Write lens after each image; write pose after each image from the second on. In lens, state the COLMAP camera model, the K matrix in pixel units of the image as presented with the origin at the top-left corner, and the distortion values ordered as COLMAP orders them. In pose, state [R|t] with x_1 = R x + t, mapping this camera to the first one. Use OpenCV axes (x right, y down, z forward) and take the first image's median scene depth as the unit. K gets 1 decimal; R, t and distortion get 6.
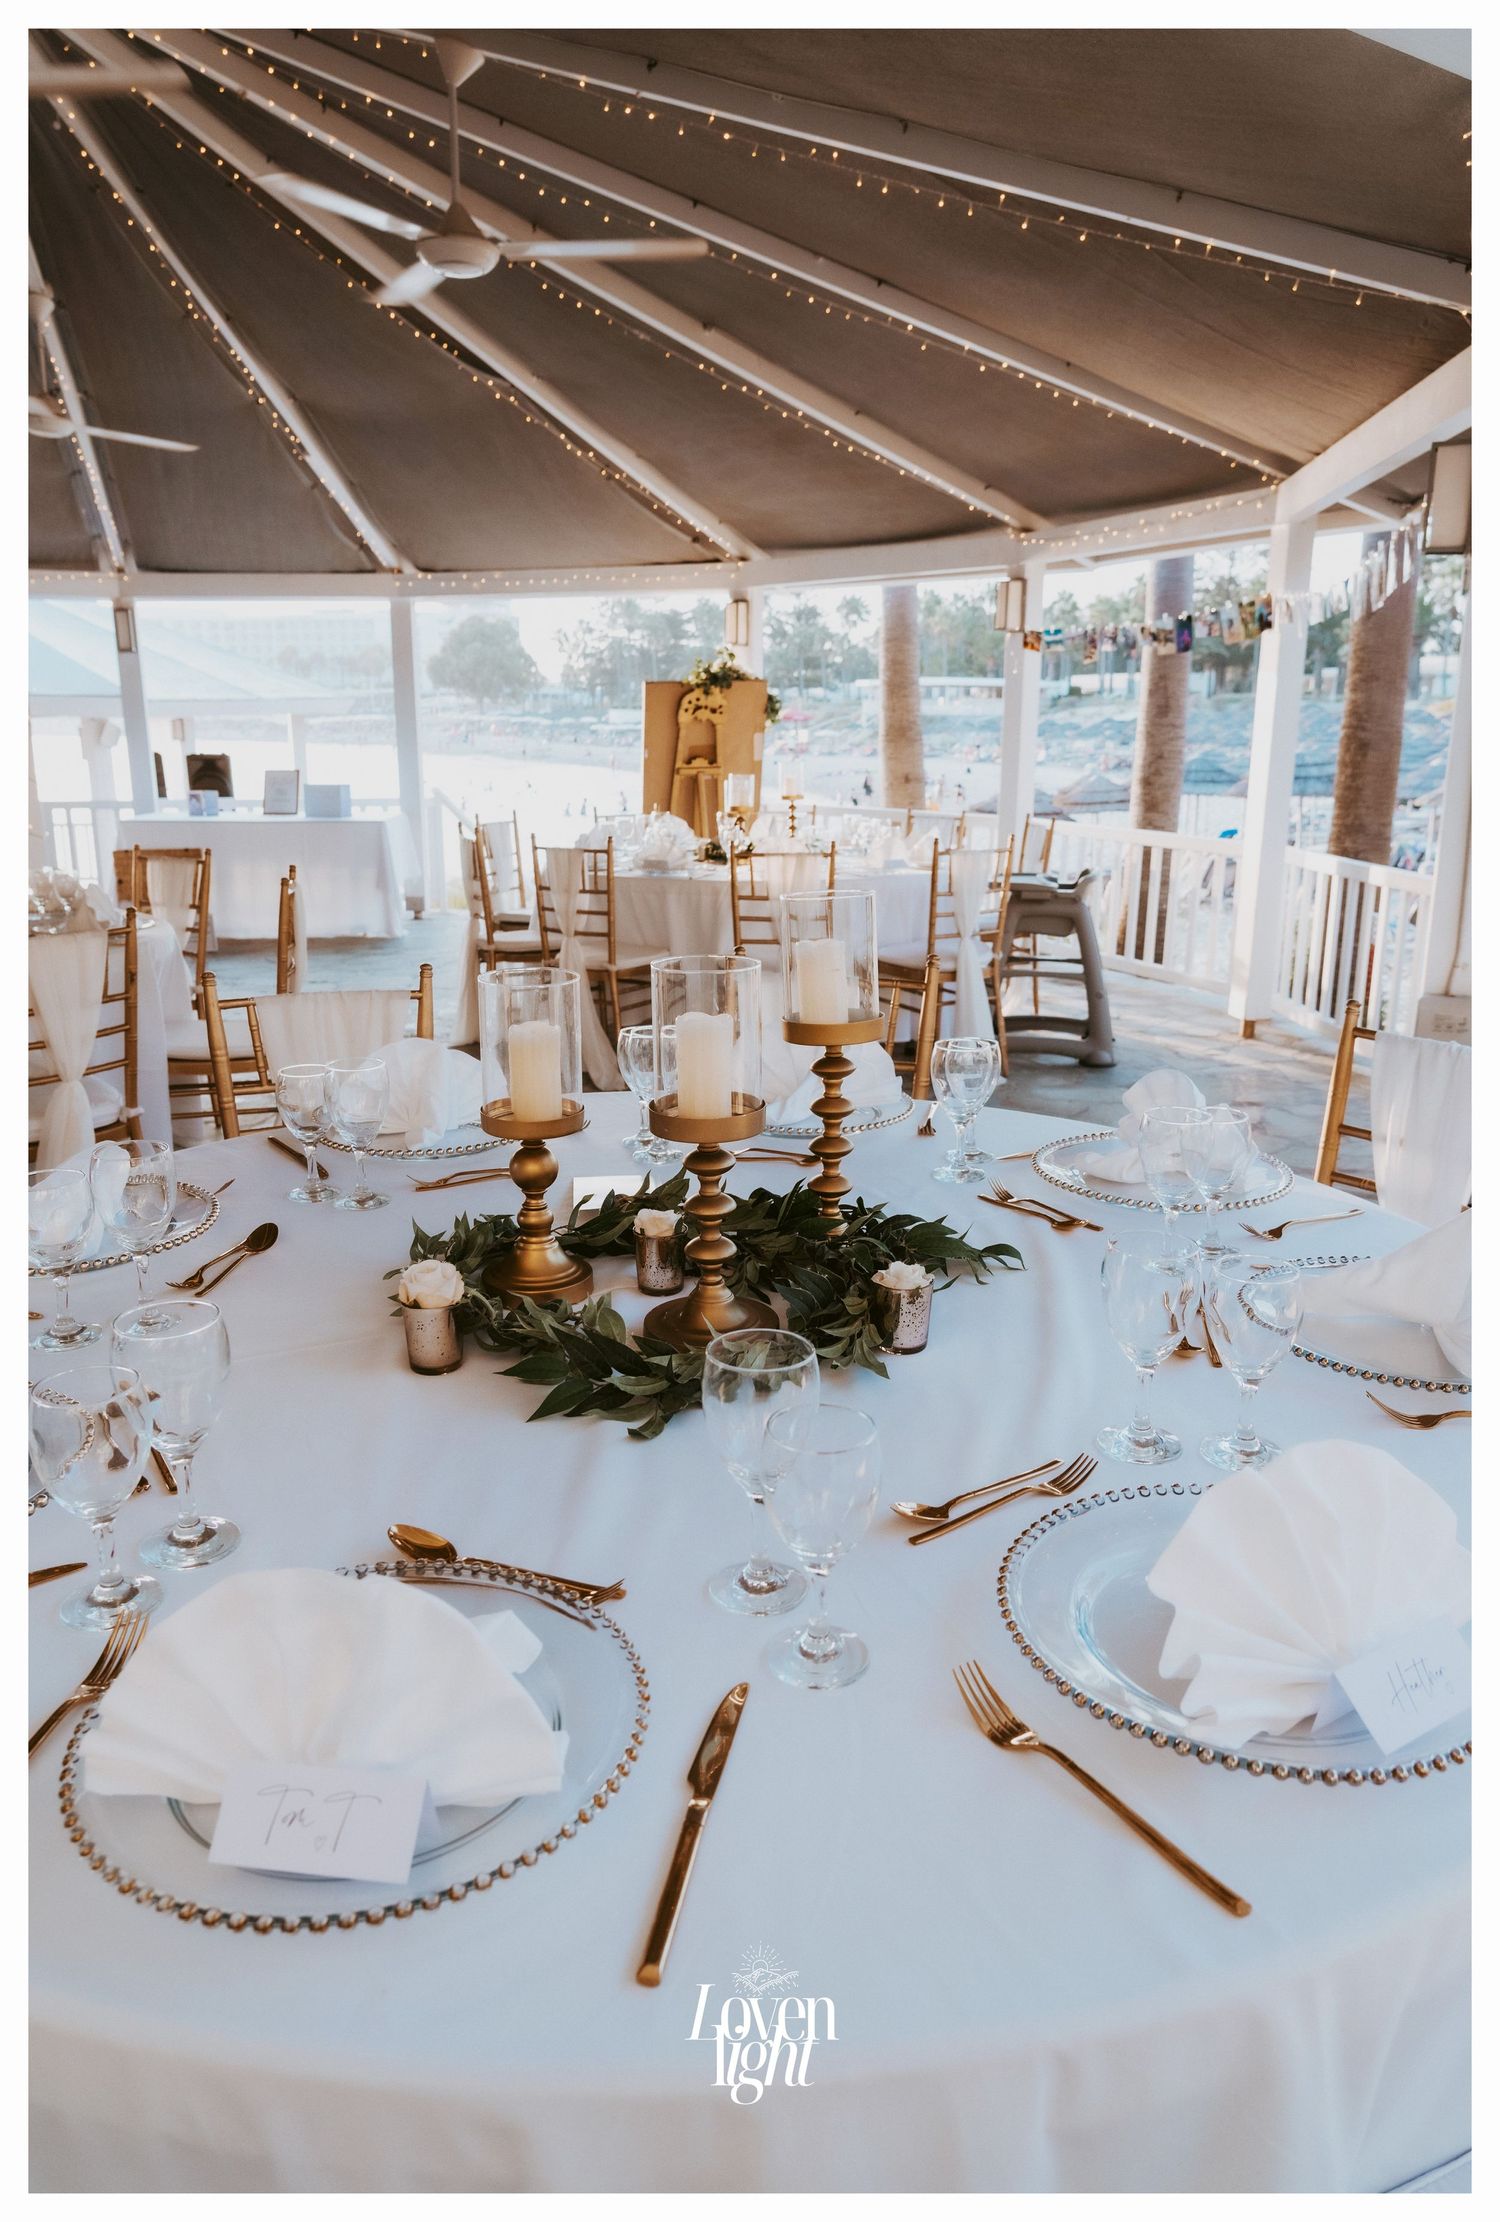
lens RADIAL K [[1475.0, 0, 745.3], [0, 1475.0, 1109.3], [0, 0, 1]] dist [-0.005069, -0.000411]
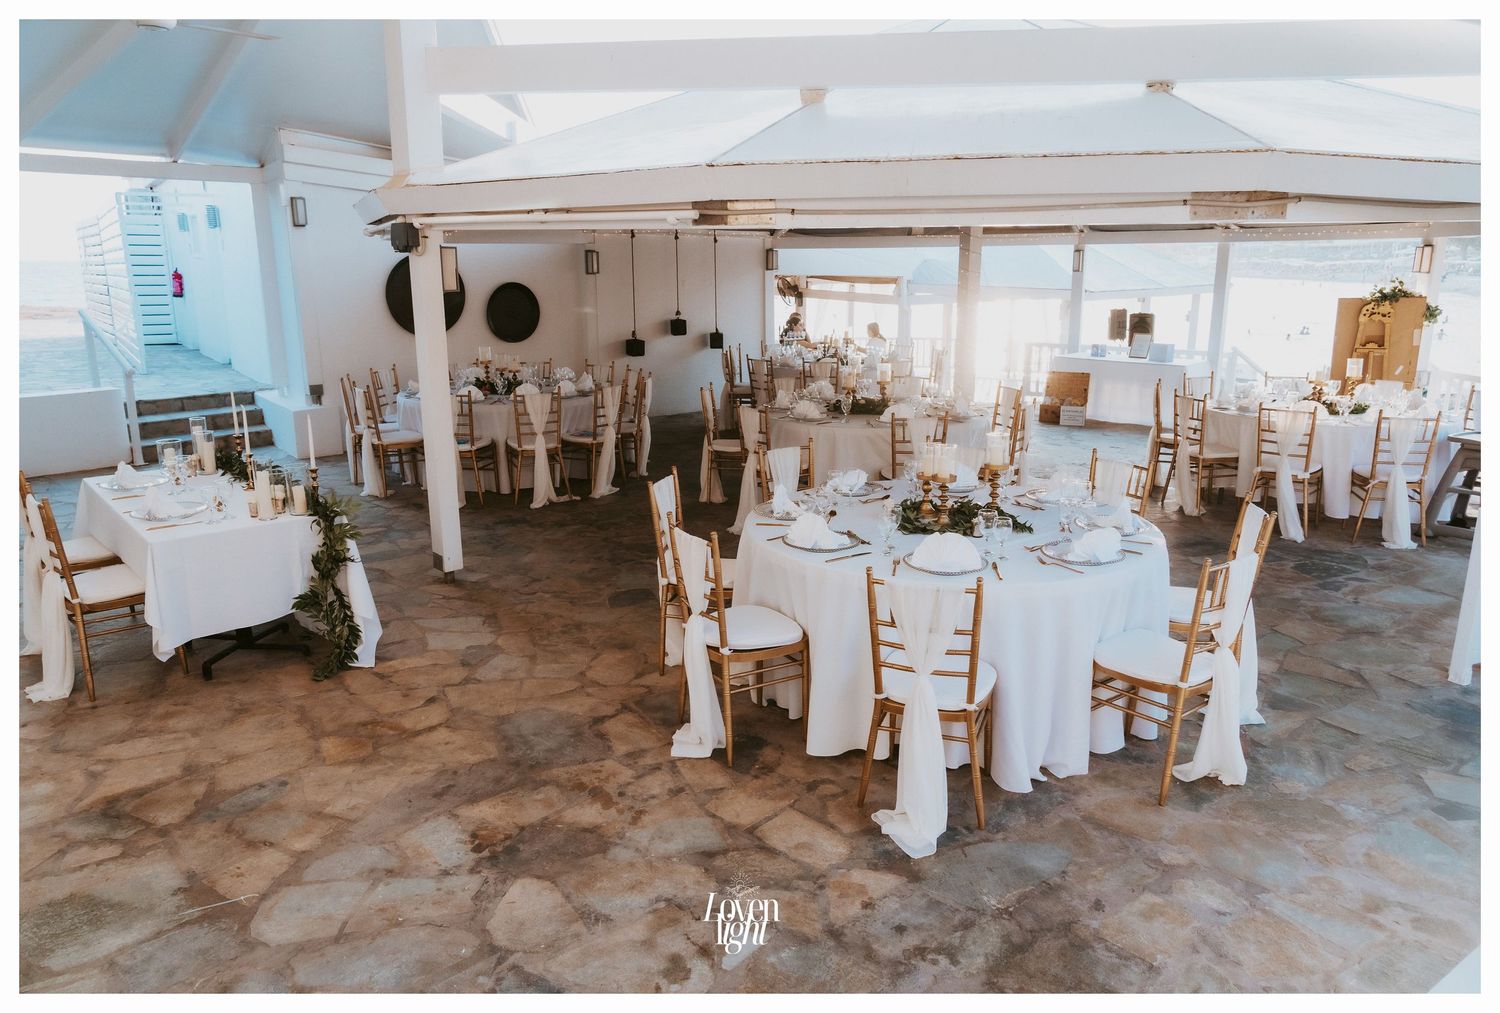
lens RADIAL K [[1052.5, 0, 750.3], [0, 1052.5, 508.3], [0, 0, 1]] dist [0.003133, 0.000961]
pose [[0.704385, 0.161662, -0.691163, 0.335876], [-0.175369, 0.983169, 0.051237, 0.006503], [0.687813, 0.085118, 0.720880, -0.327614]]
